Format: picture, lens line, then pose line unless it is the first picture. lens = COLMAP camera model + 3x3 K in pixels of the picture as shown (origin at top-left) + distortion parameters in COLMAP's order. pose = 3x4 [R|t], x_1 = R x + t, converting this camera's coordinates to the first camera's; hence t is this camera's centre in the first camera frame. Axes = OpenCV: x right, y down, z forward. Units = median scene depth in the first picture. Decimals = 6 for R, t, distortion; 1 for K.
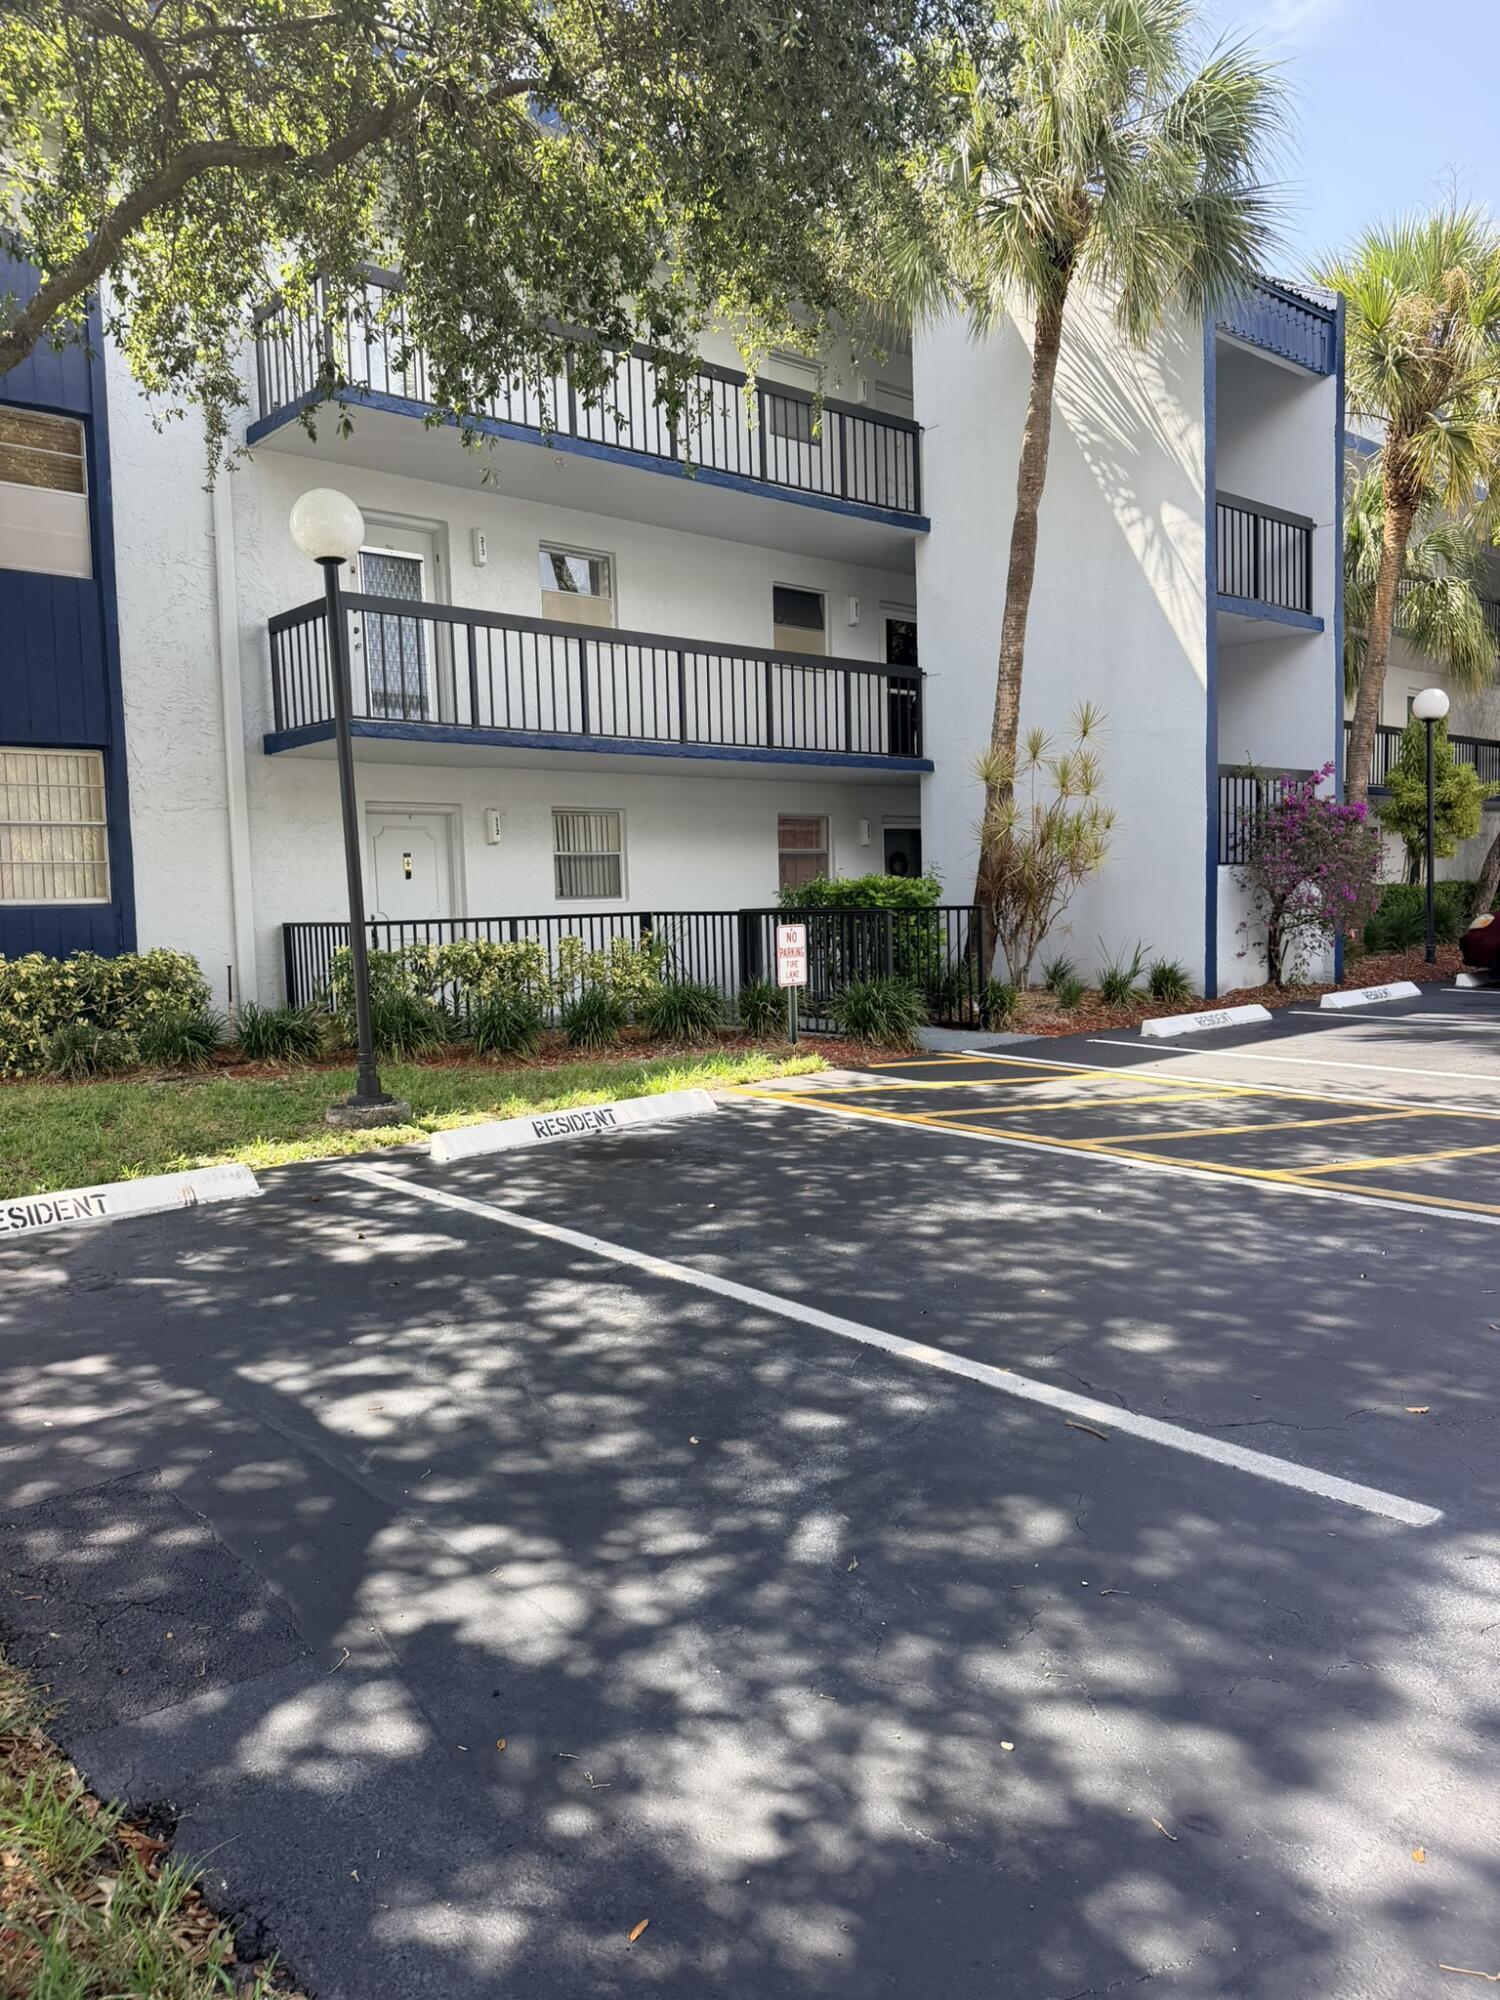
lens RADIAL K [[1346.7, 0, 750.0], [0, 1346.7, 1000.0], [0, 0, 1]] dist [0.071340, -0.098762]
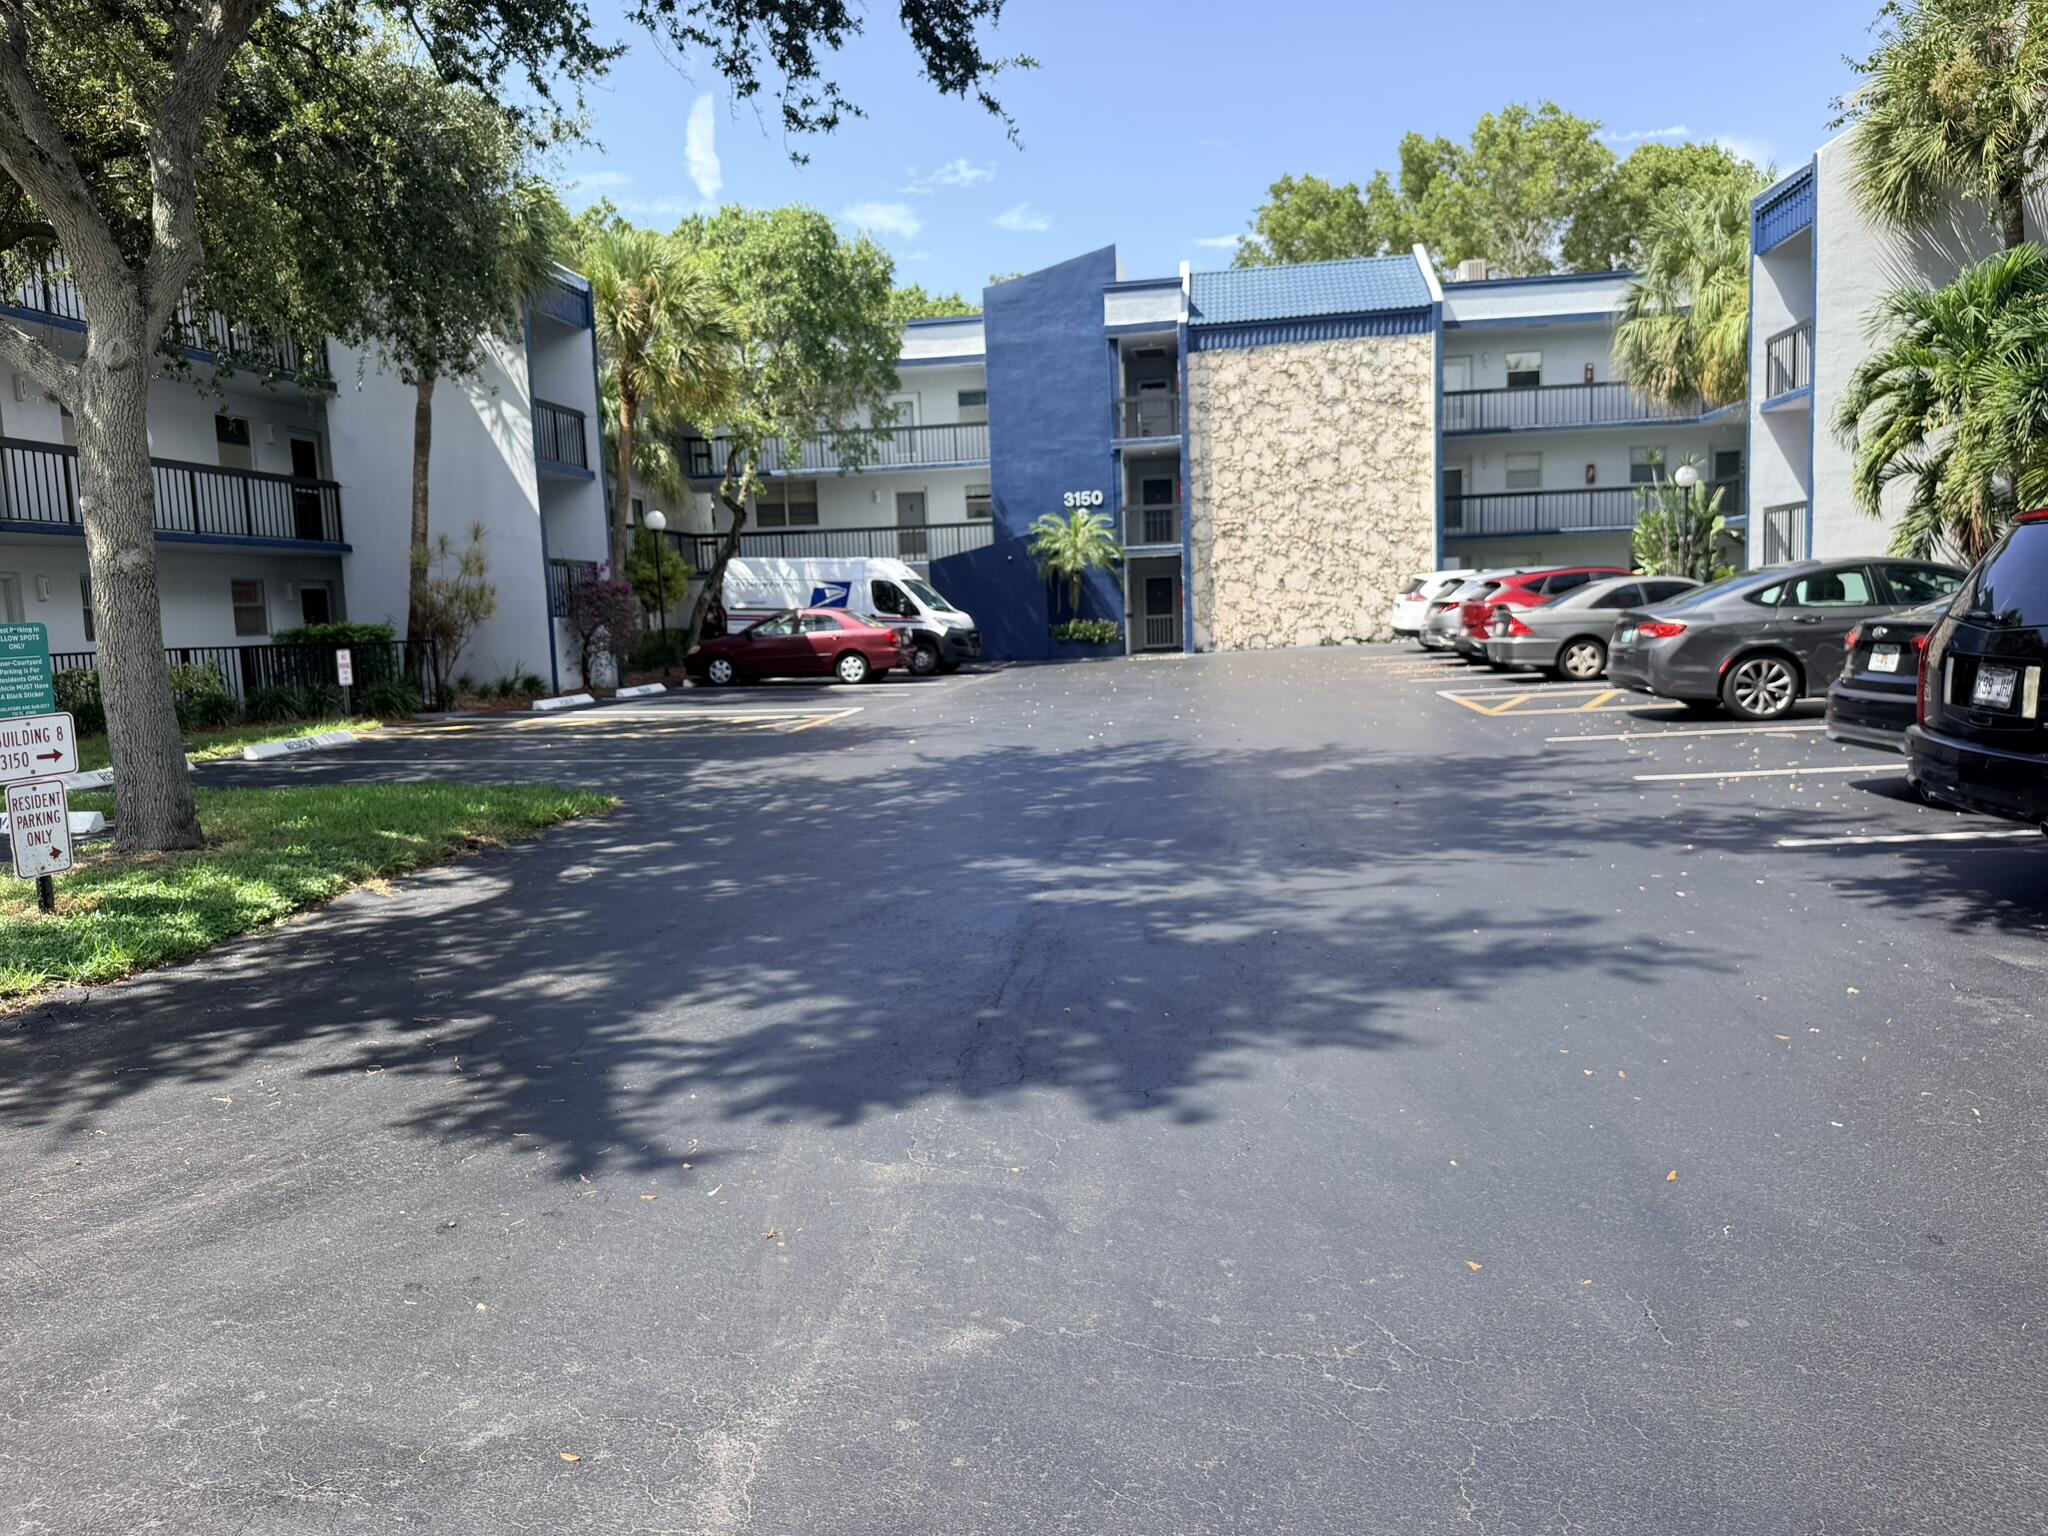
lens RADIAL K [[1444.0, 0, 1024.0], [0, 1444.0, 768.0], [0, 0, 1]] dist [0.172422, -0.360572]
pose [[0.753236, -0.067093, 0.654319, -0.422326], [0.063711, 0.997549, 0.028945, 0.073752], [-0.654657, 0.019885, 0.755664, -0.769687]]
